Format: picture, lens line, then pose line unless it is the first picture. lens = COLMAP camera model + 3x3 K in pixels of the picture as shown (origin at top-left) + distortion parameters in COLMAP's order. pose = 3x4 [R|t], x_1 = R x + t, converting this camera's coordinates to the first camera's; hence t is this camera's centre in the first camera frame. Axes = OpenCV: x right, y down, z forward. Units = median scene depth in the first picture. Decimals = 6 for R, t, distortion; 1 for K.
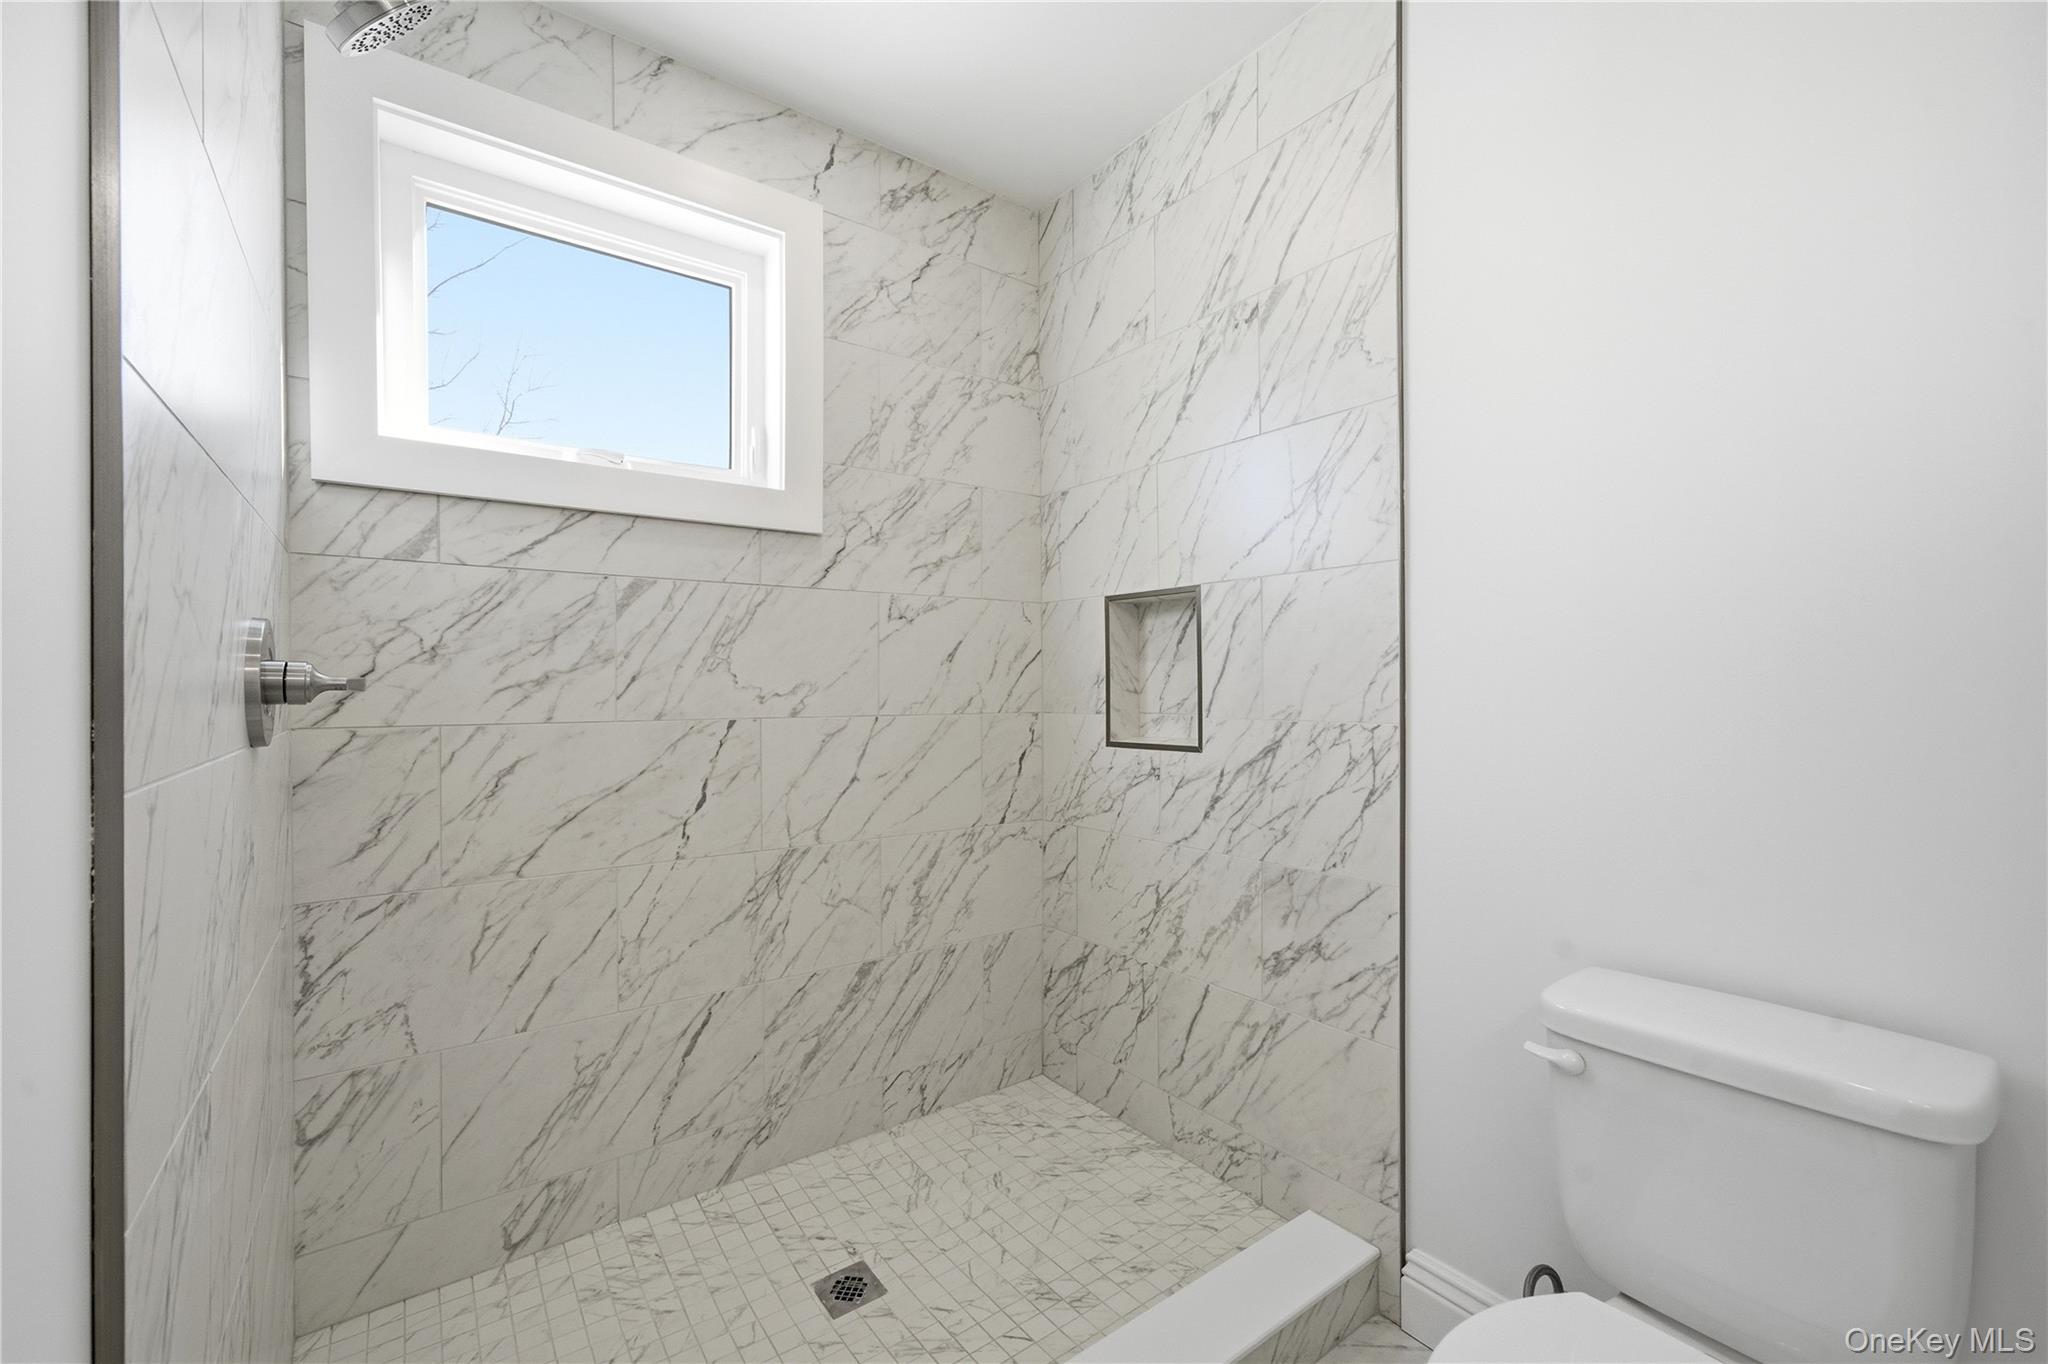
lens RADIAL K [[805.3, 0, 1032.3], [0, 805.3, 689.5], [0, 0, 1]] dist [-0.004110, 0.000600]
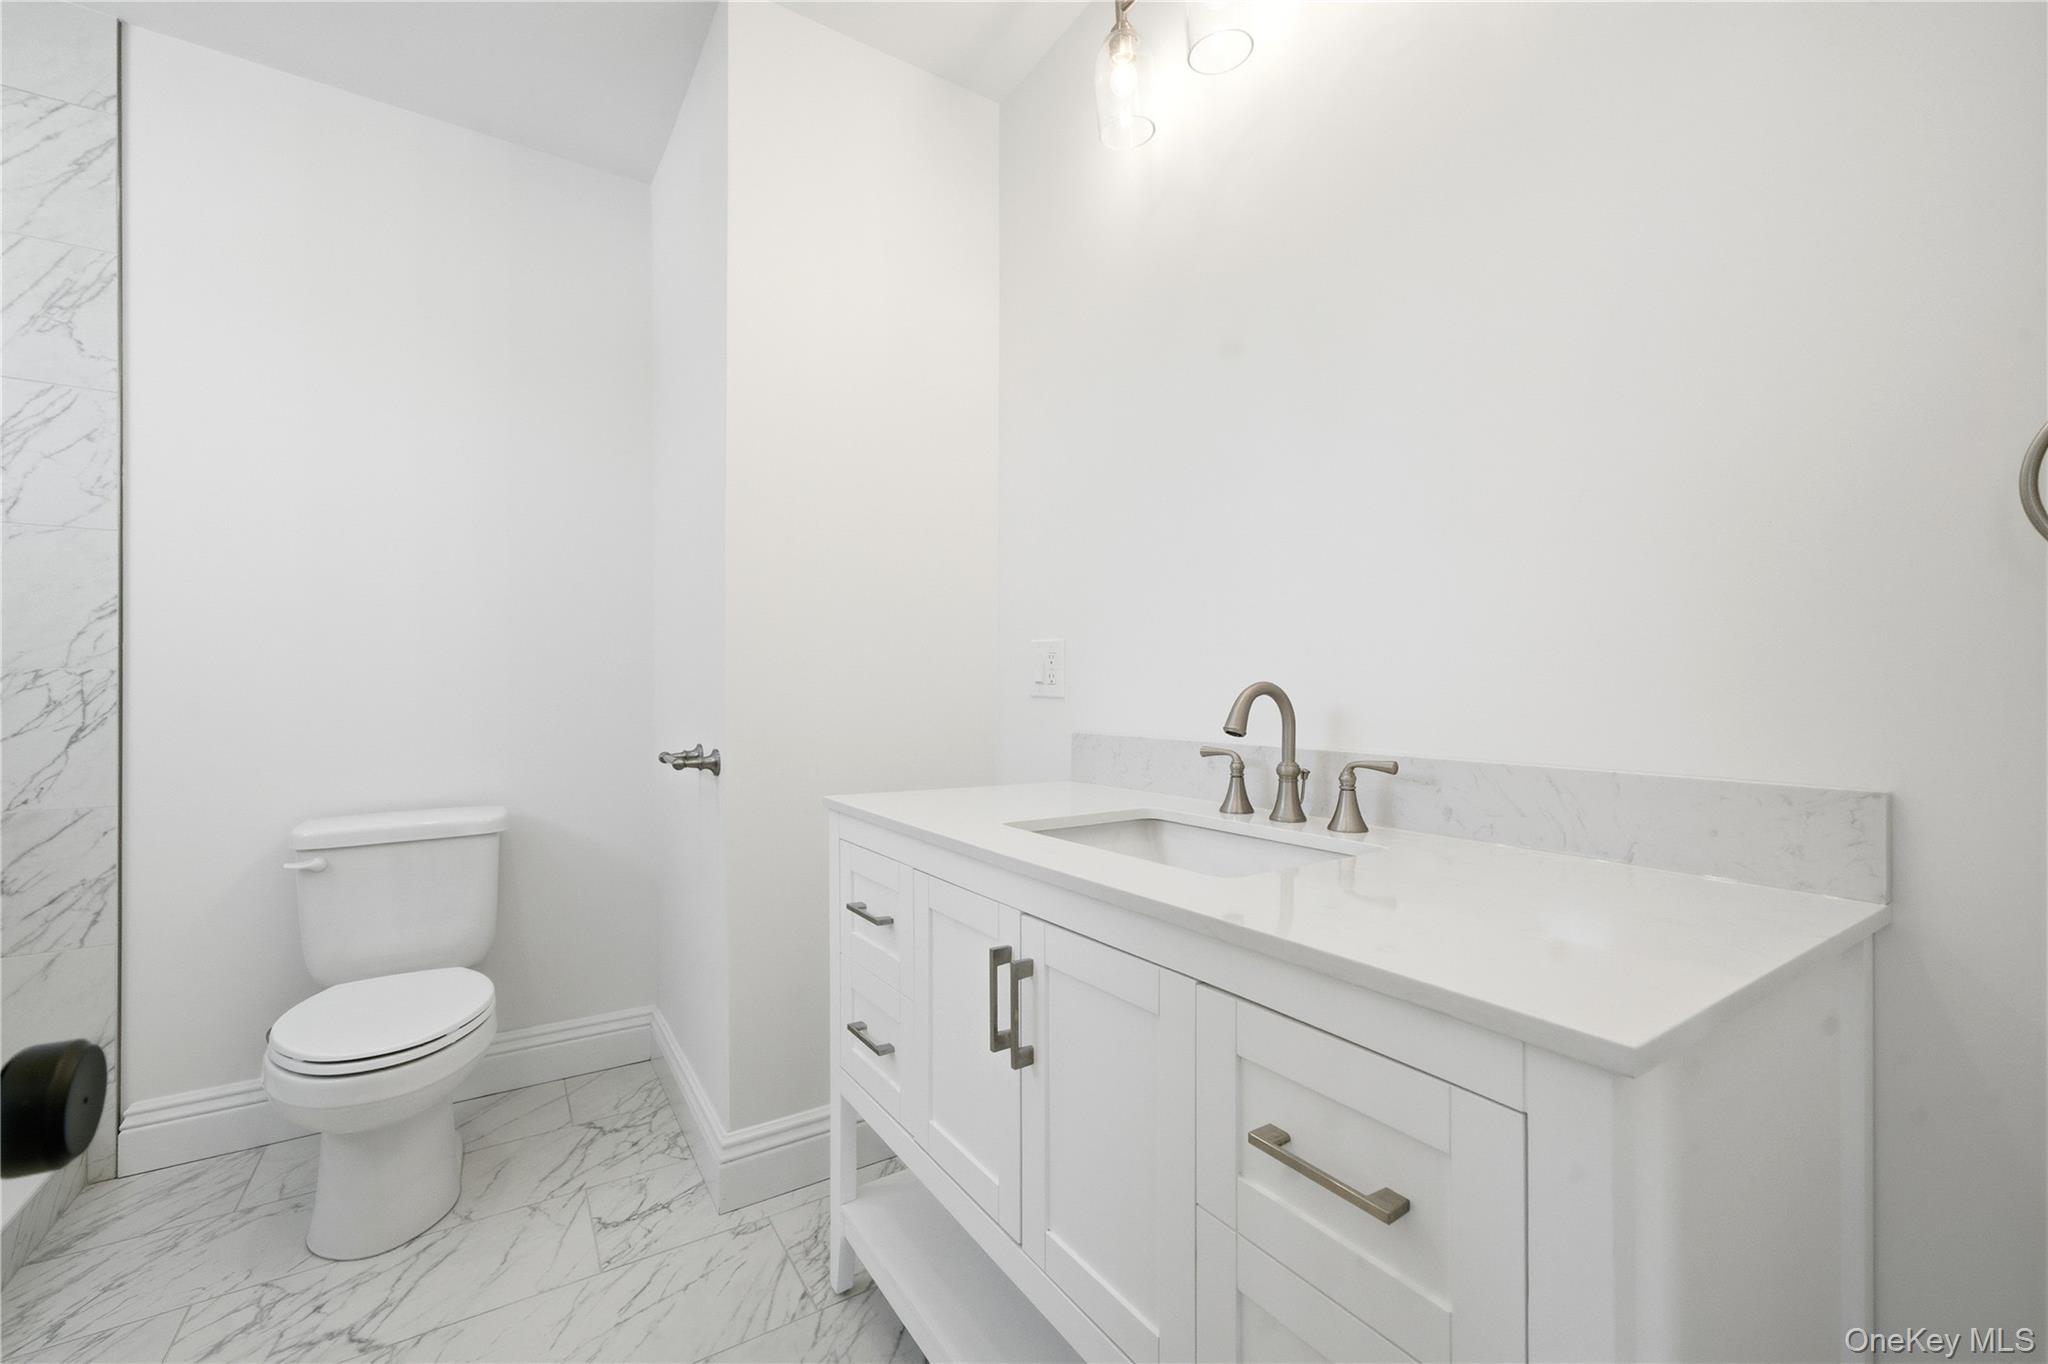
lens RADIAL K [[805.3, 0, 1030.5], [0, 805.3, 693.2], [0, 0, 1]] dist [-0.004110, 0.000600]
pose [[0.022287, 0.006589, 0.999730, -0.684985], [0.008021, 0.999945, -0.006769, 0.096444], [-0.999719, 0.008170, 0.022232, -0.368456]]
